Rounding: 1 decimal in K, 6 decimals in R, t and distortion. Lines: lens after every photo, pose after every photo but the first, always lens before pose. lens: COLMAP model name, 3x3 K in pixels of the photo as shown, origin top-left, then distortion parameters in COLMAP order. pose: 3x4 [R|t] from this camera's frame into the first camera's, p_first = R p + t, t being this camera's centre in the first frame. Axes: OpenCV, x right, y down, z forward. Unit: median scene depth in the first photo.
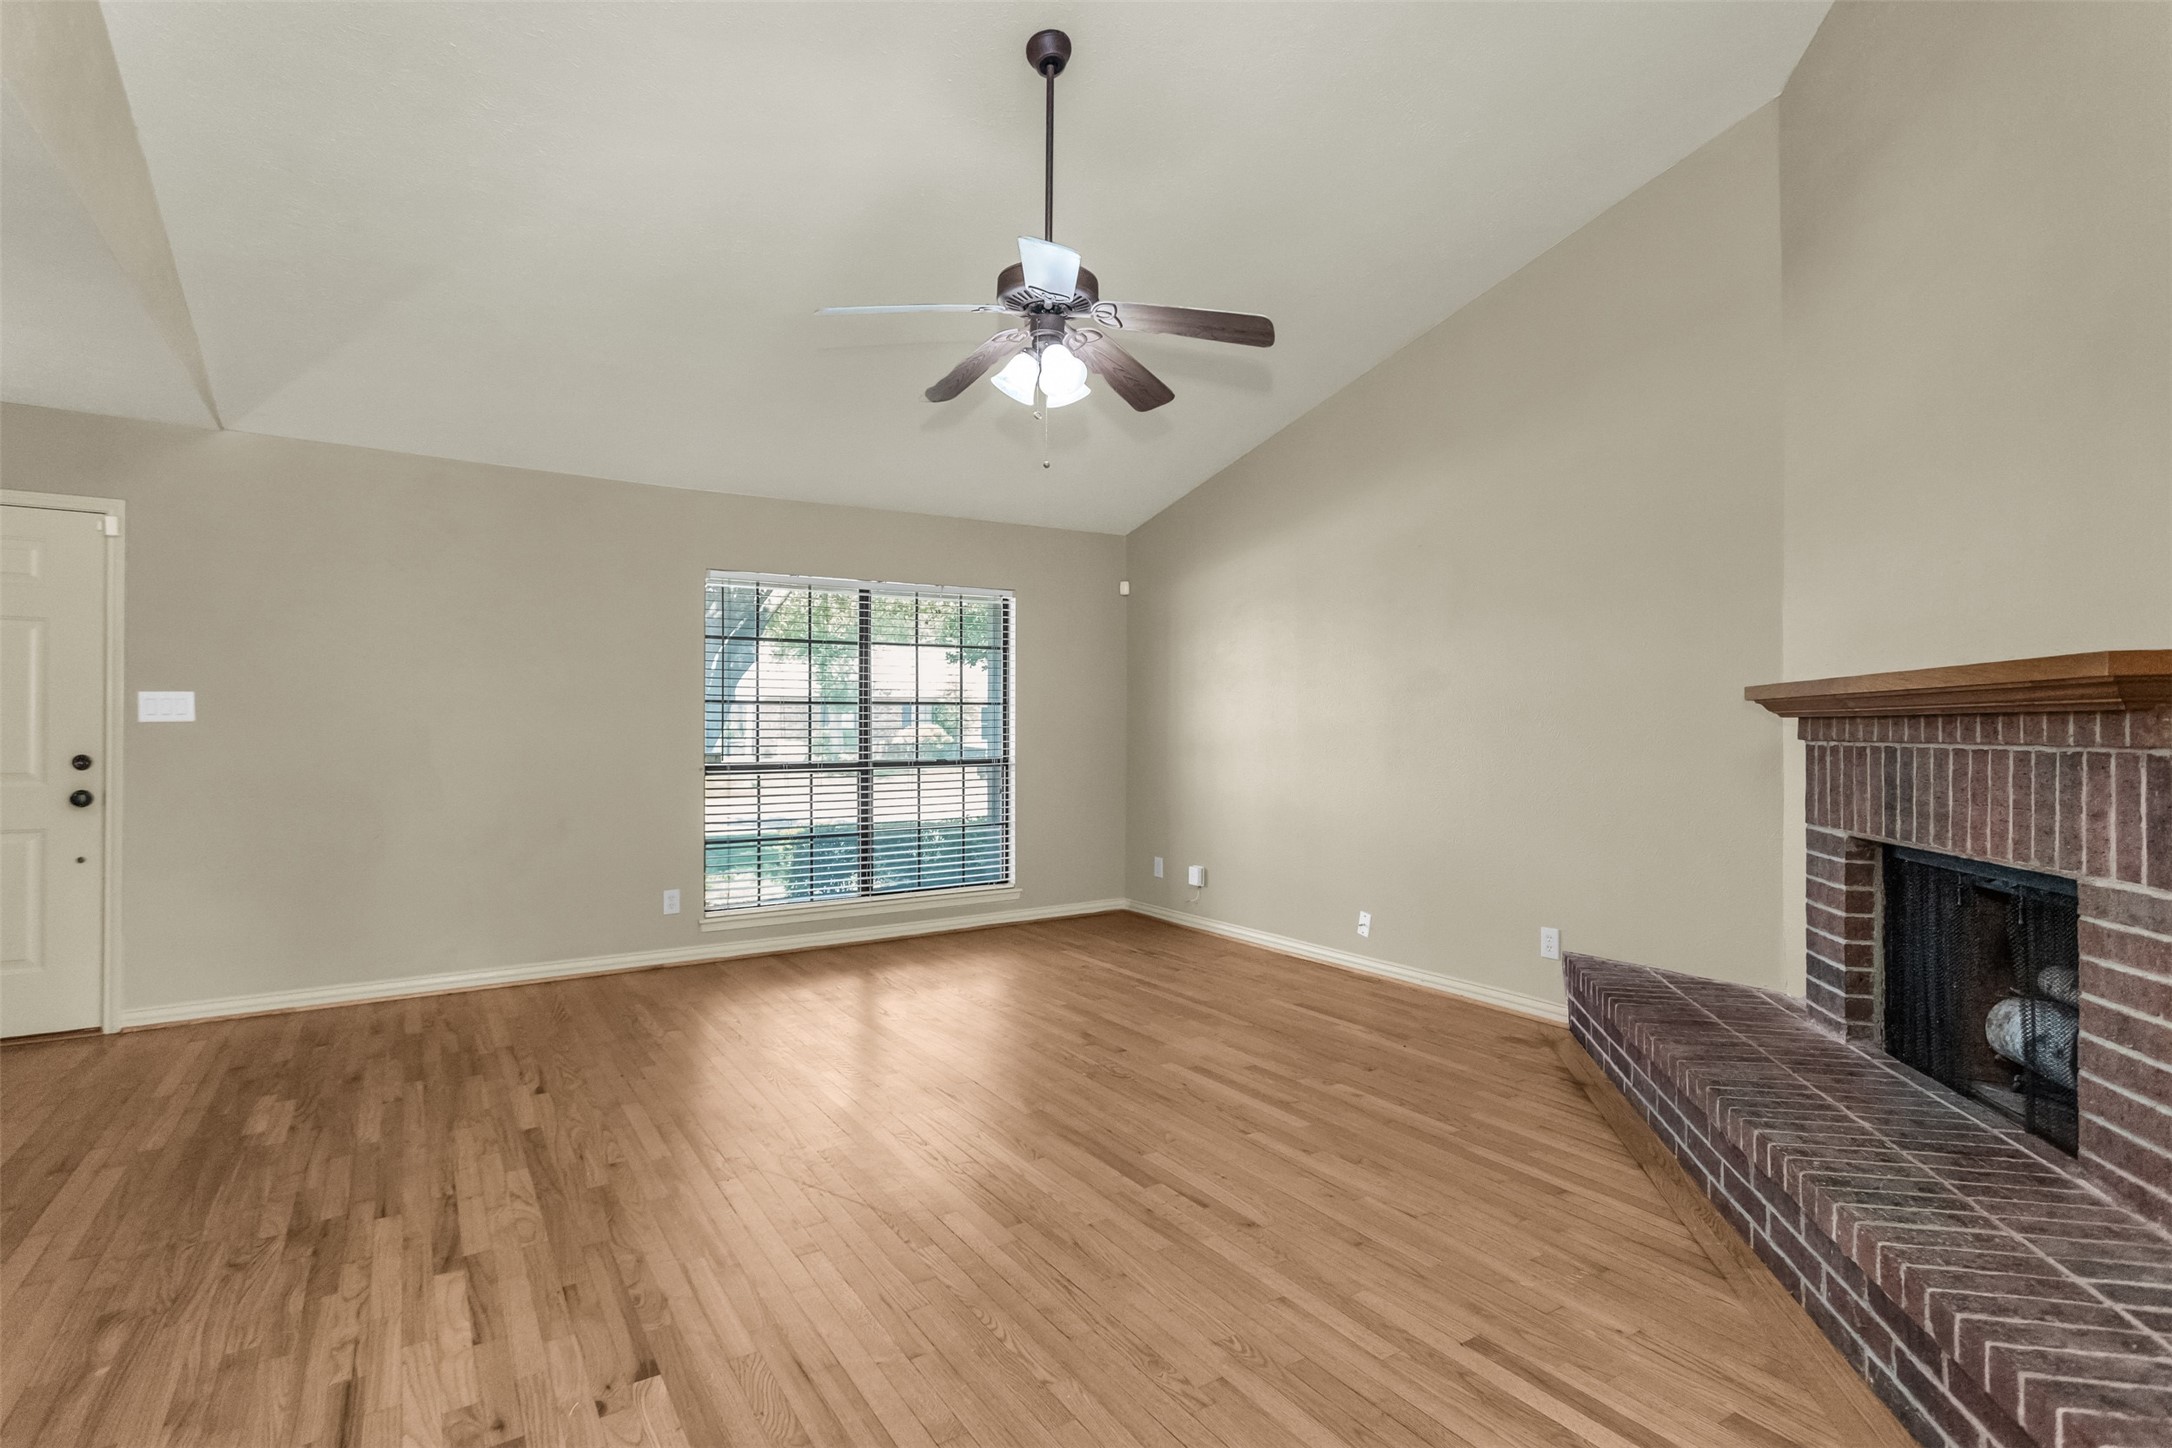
lens RADIAL K [[1050.0, 0, 1086.3], [0, 1050.0, 713.1], [0, 0, 1]] dist [-0.001853, 0.001813]
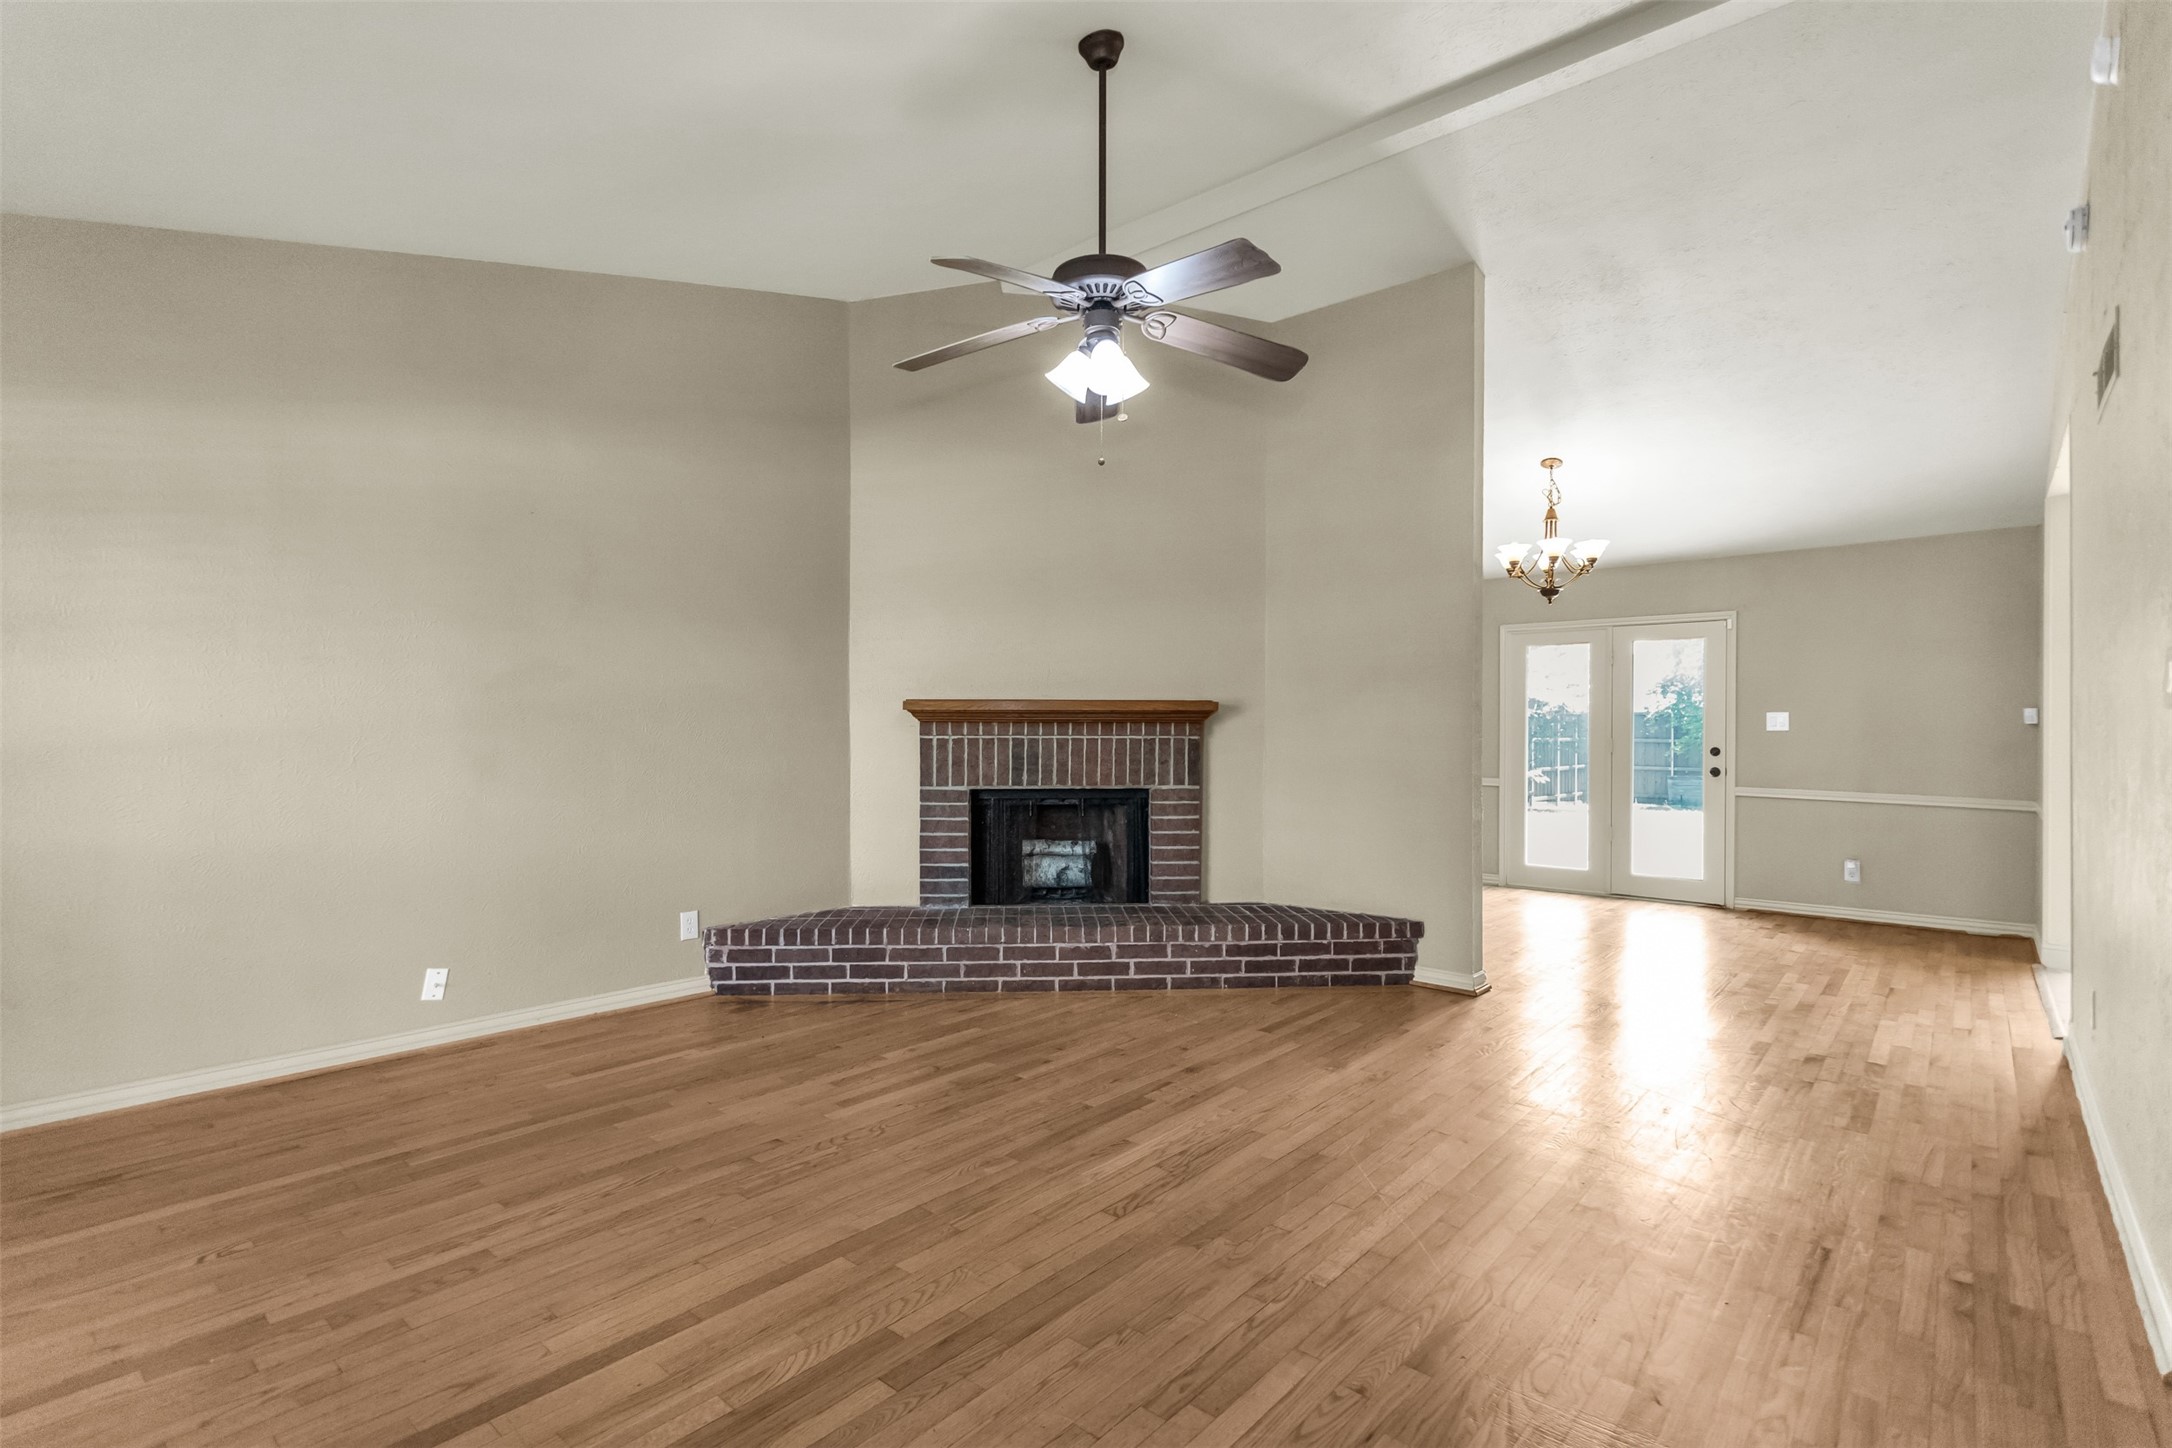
lens RADIAL K [[1021.0, 0, 1078.7], [0, 1021.0, 732.1], [0, 0, 1]] dist [-0.001003, 0.000189]
pose [[-0.271608, 0.000200, 0.962408, -0.959370], [-0.015223, 0.999874, -0.004504, 0.025449], [-0.962288, -0.015874, -0.271570, 1.272336]]
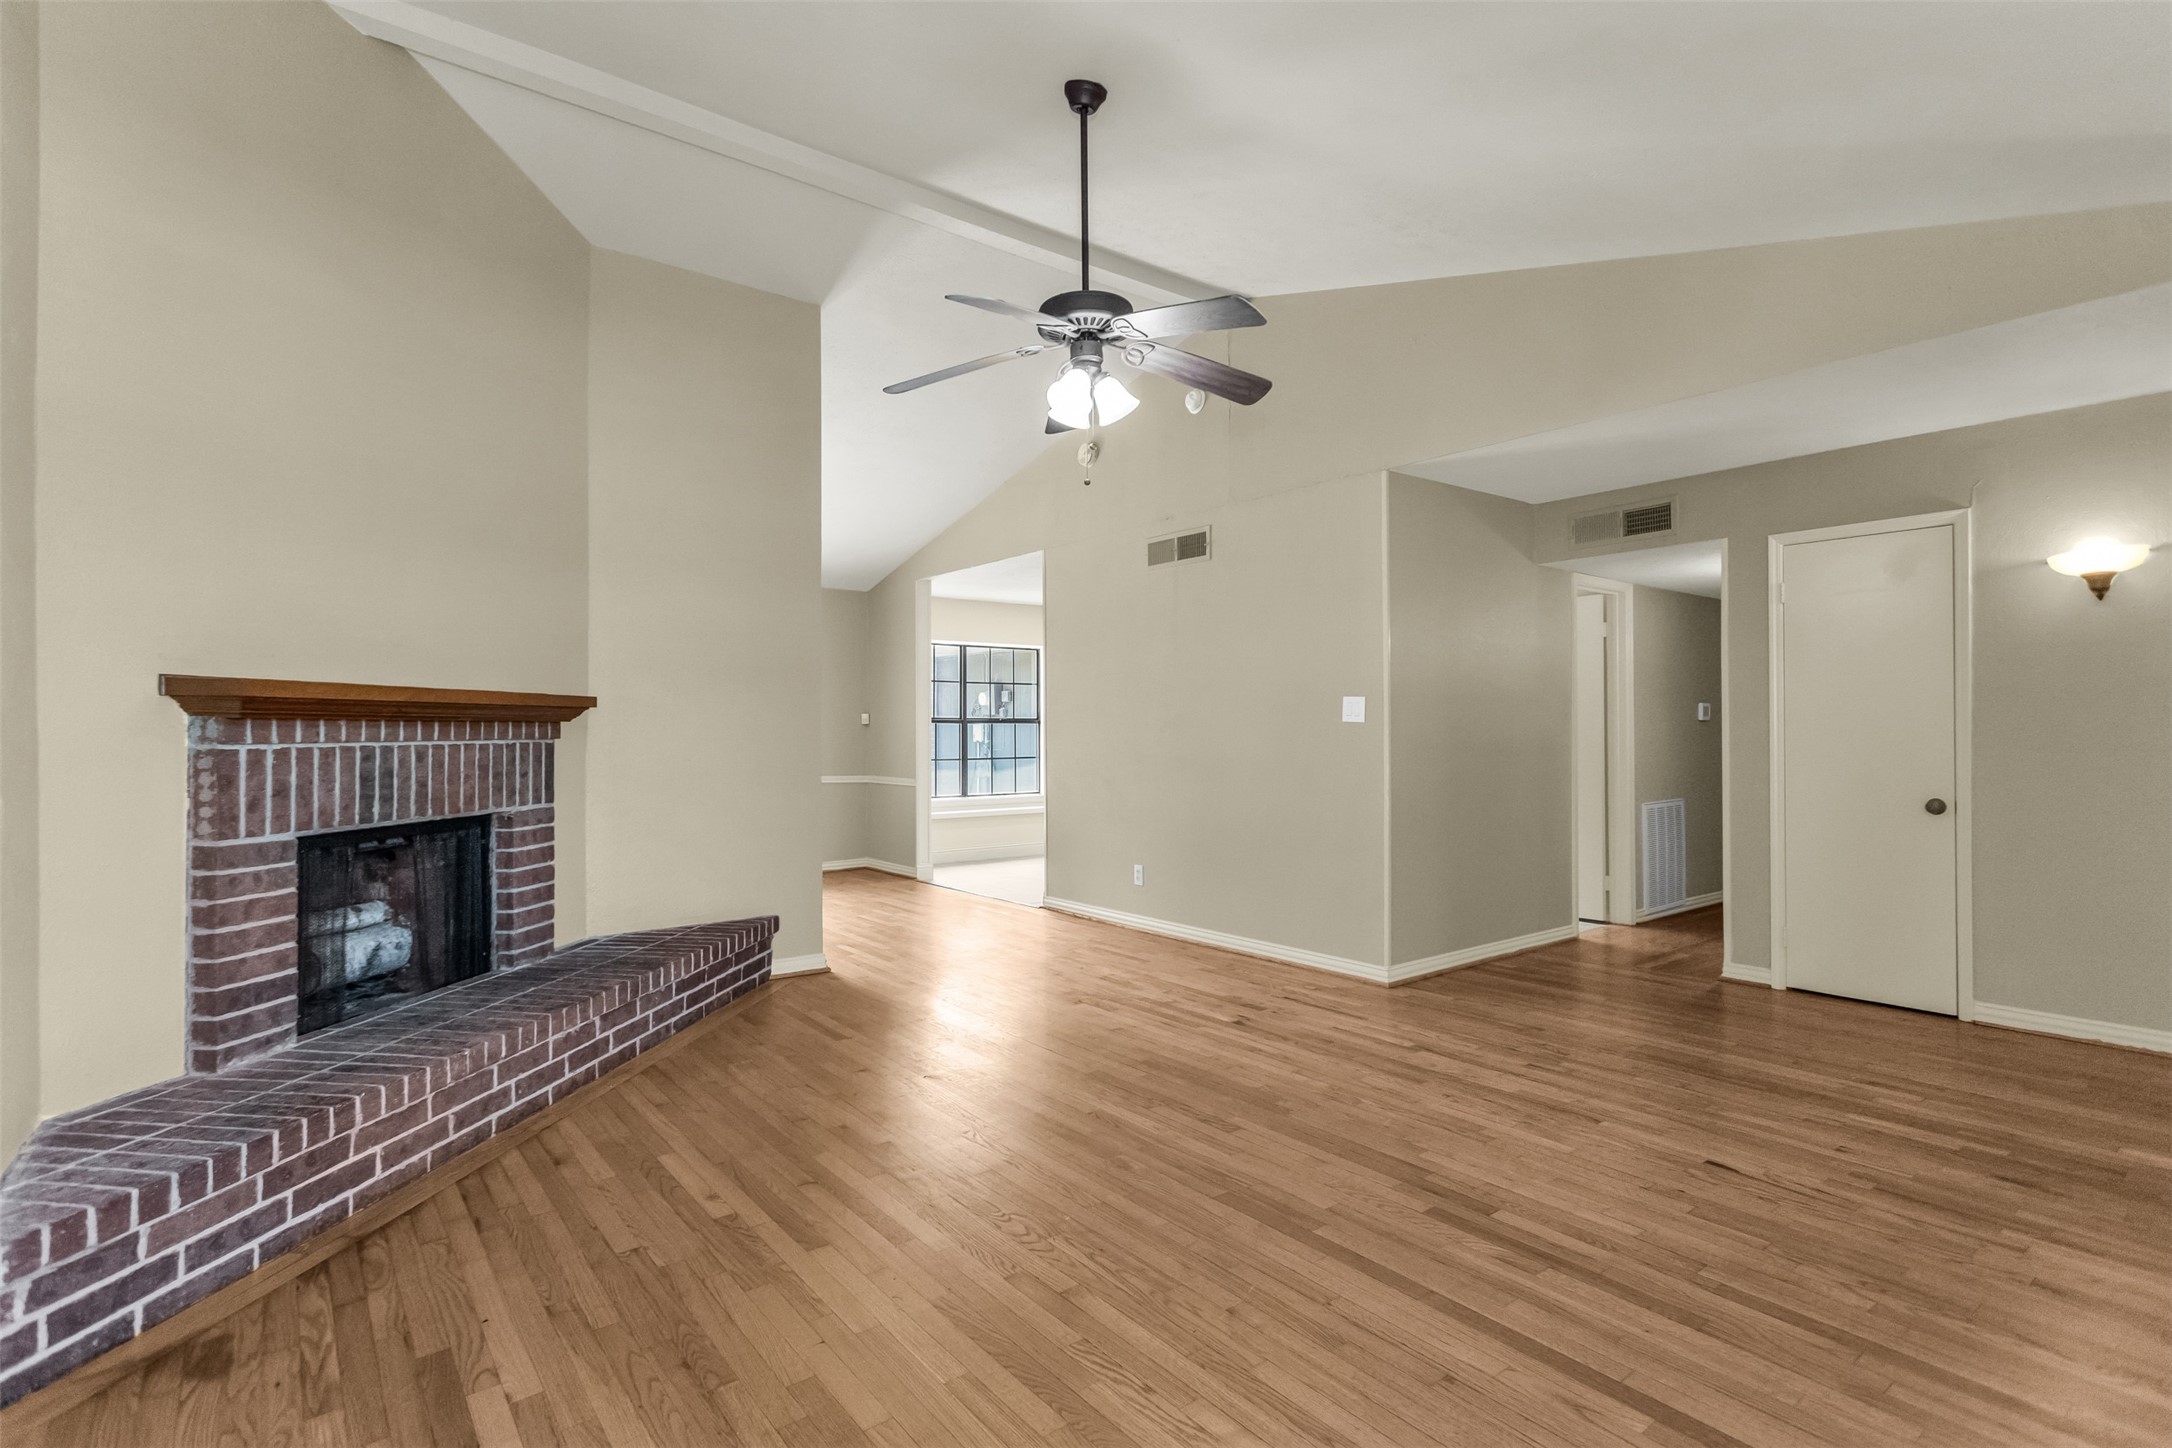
lens RADIAL K [[1048.2, 0, 1087.1], [0, 1048.2, 719.1], [0, 0, 1]] dist [0.003697, 0.000476]
pose [[-0.996254, -0.000120, -0.086475, 0.056405], [0.001899, 0.999728, -0.023257, 0.028093], [0.086455, -0.023334, -0.995982, 2.042829]]
